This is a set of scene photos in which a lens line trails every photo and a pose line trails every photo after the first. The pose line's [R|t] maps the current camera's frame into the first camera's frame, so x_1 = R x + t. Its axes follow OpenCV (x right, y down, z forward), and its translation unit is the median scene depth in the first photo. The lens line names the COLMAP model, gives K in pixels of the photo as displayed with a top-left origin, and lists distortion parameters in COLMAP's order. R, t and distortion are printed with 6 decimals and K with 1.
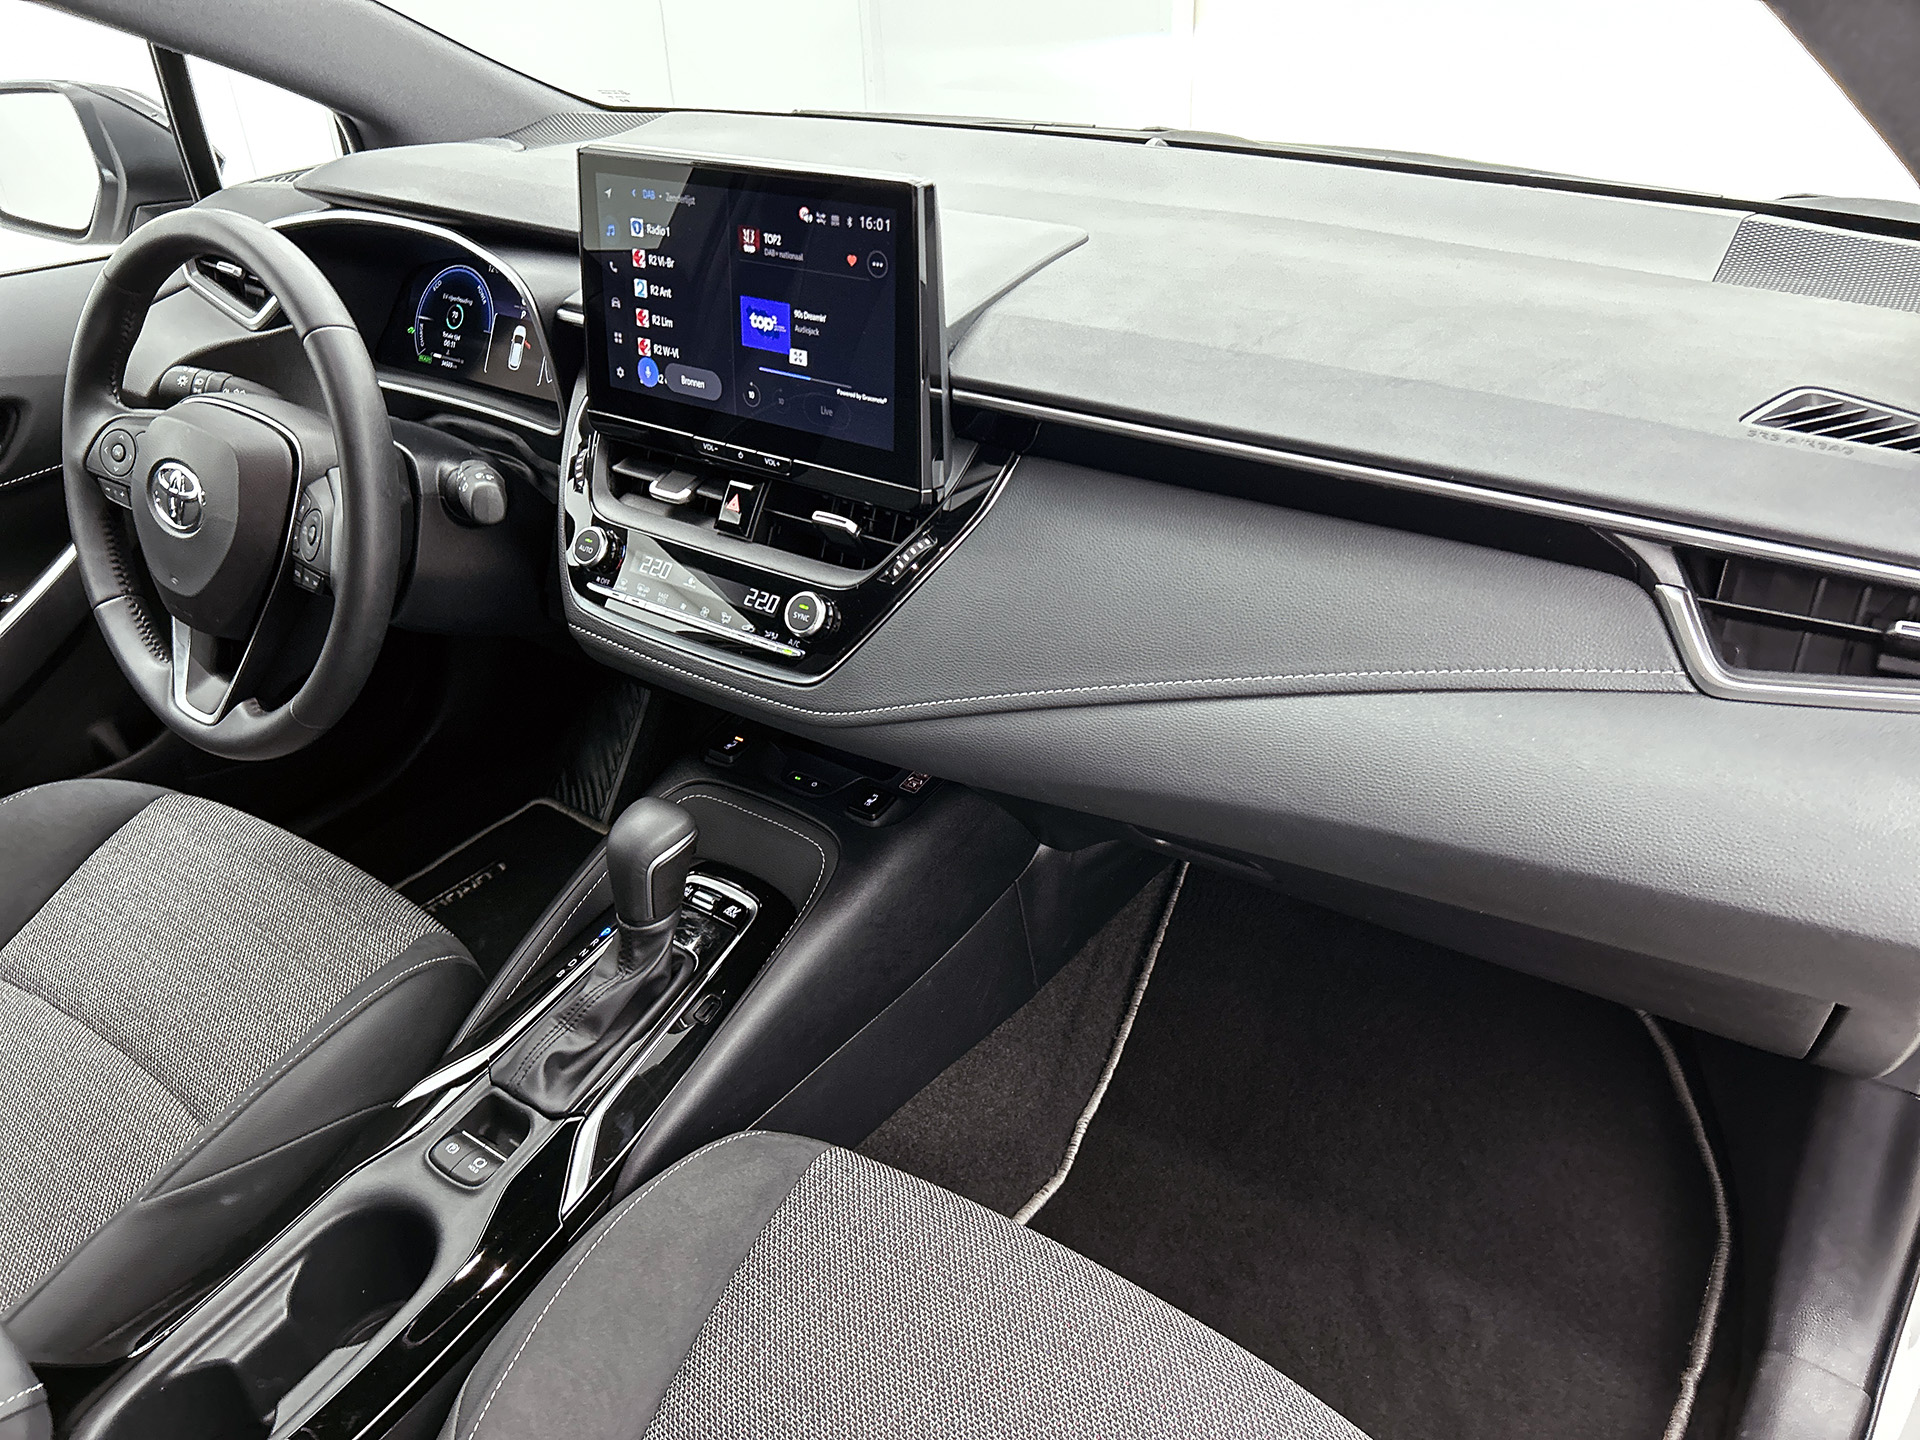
lens RADIAL K [[1442.5, 0, 985.8], [0, 1442.5, 695.8], [0, 0, 1]] dist [0.035374, -0.071430]
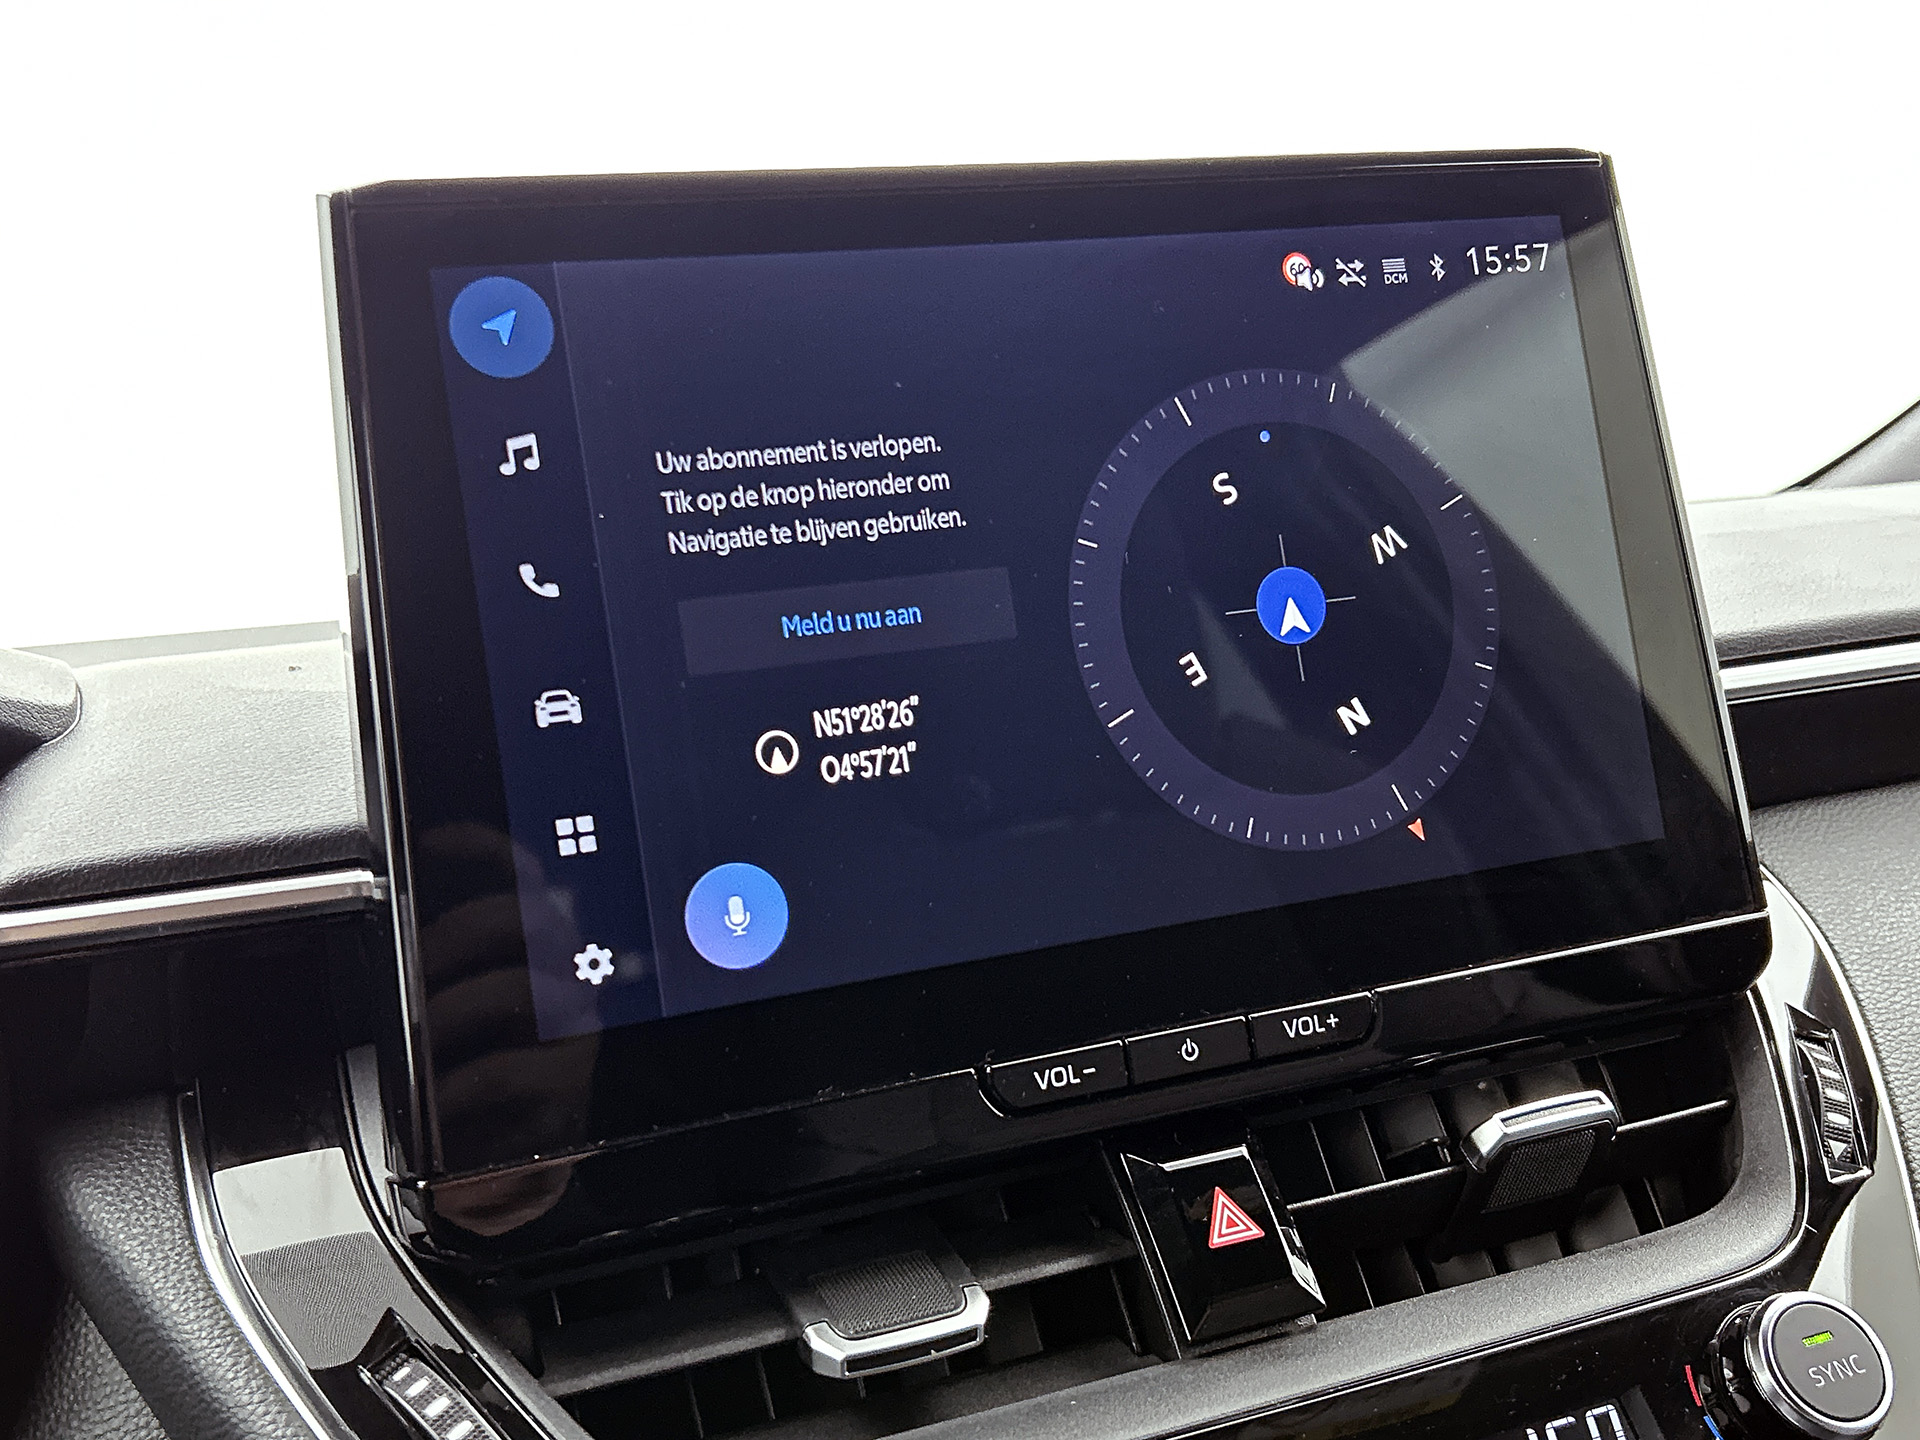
lens RADIAL K [[2030.5, 0, 960.0], [0, 2030.5, 720.0], [0, 0, 1]] dist [0.080939, -0.008018]
pose [[0.567525, -0.089735, 0.818452, -0.547039], [0.491732, 0.834233, -0.249508, -0.144510], [-0.660390, 0.544061, 0.517574, 0.789633]]
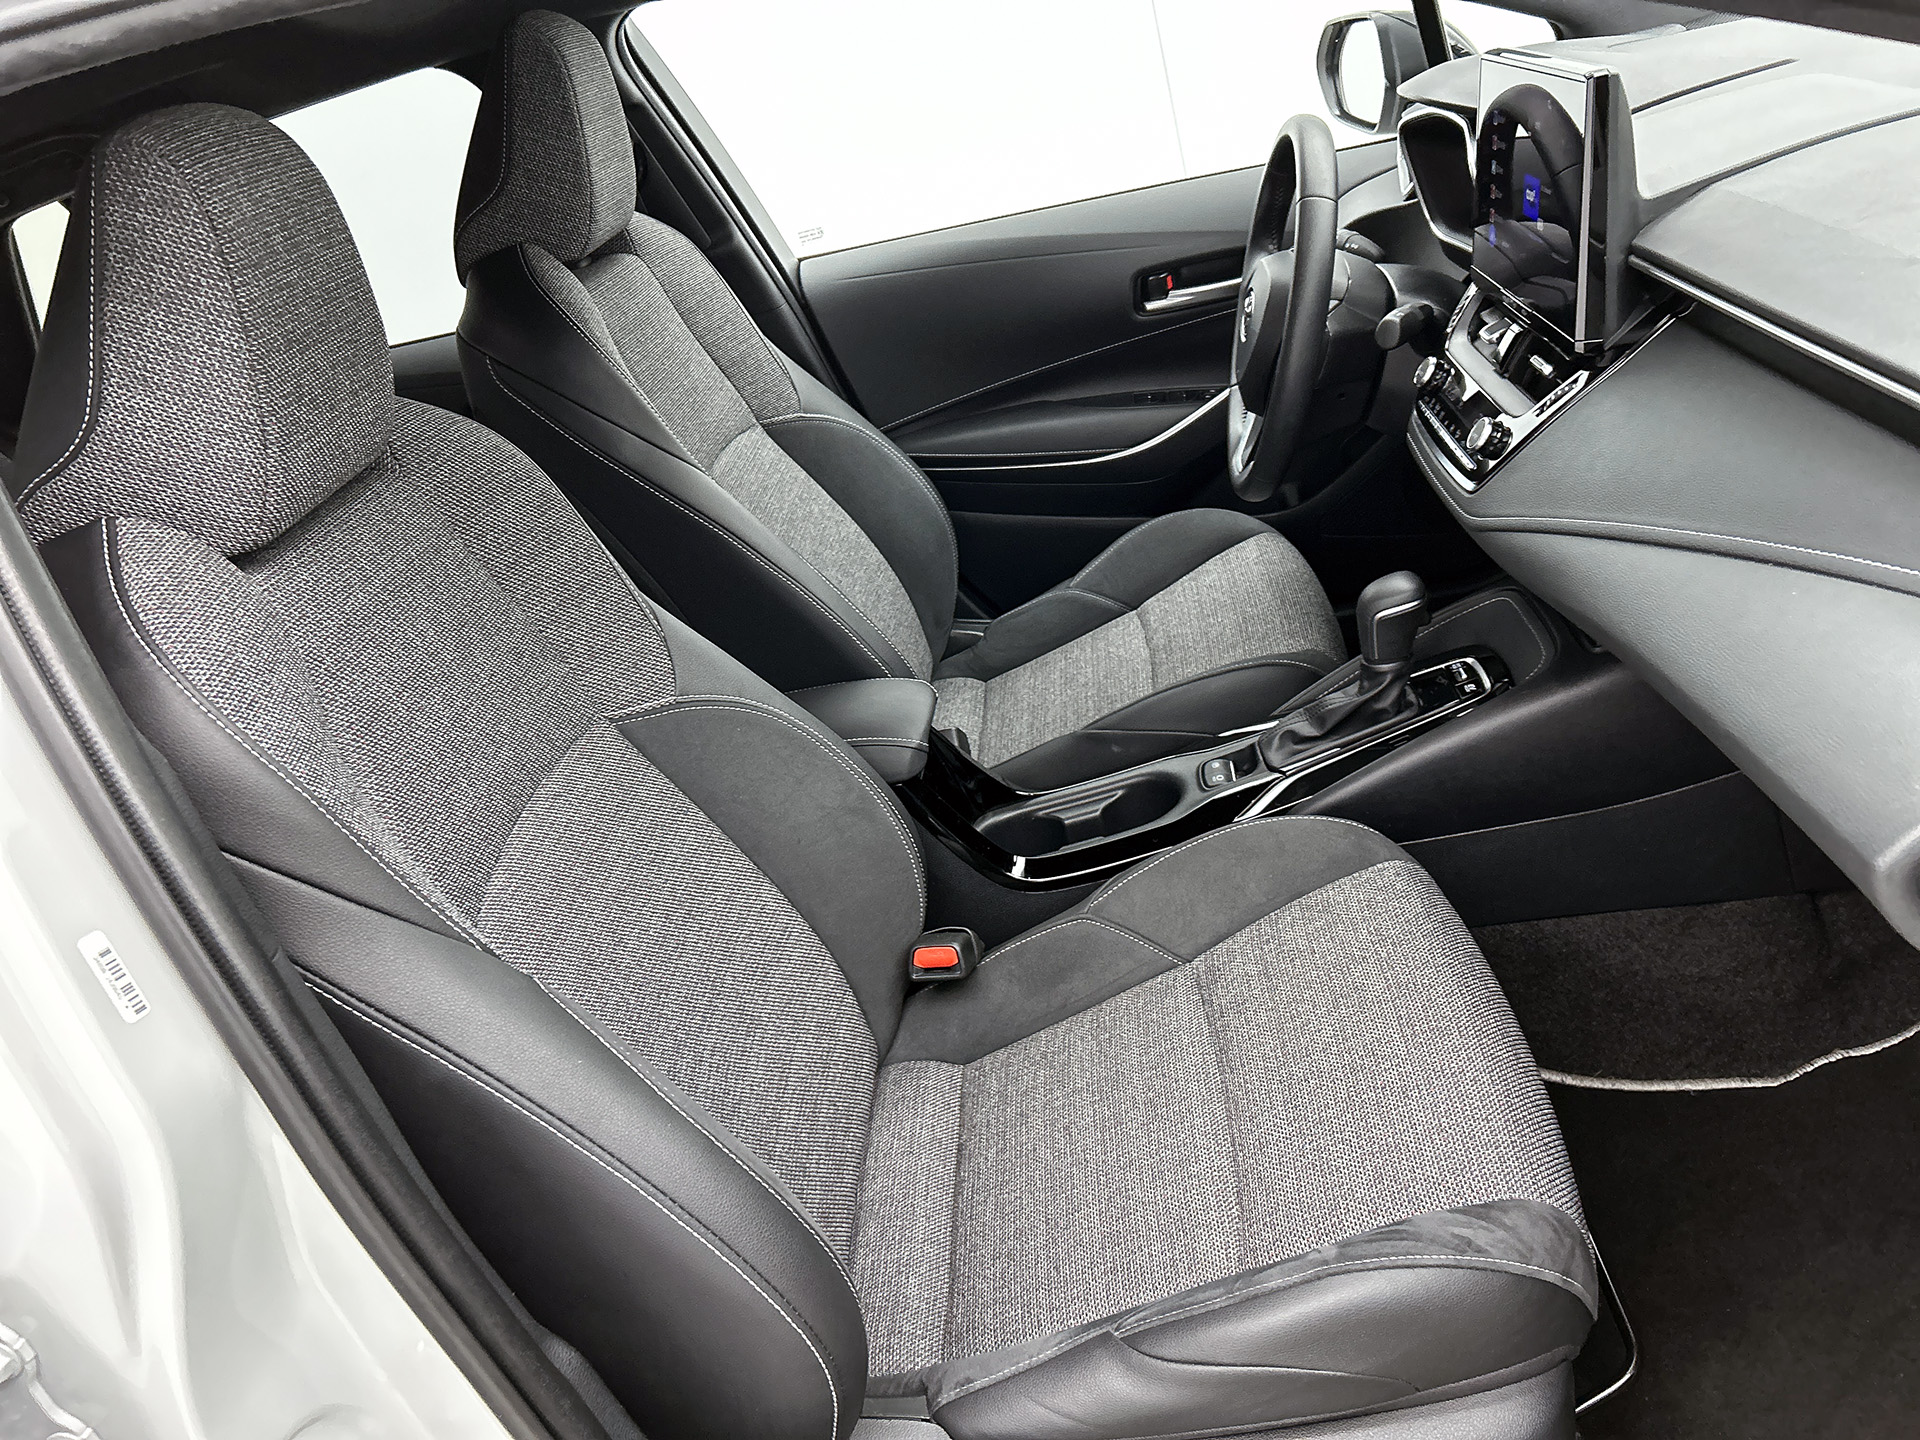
lens RADIAL K [[1442.5, 0, 985.8], [0, 1442.5, 695.8], [0, 0, 1]] dist [0.035374, -0.071430]
pose [[0.514870, 0.282272, -0.809463, 0.699608], [-0.217811, 0.956324, 0.194943, 0.007451], [0.829136, 0.075940, 0.553865, -0.023324]]
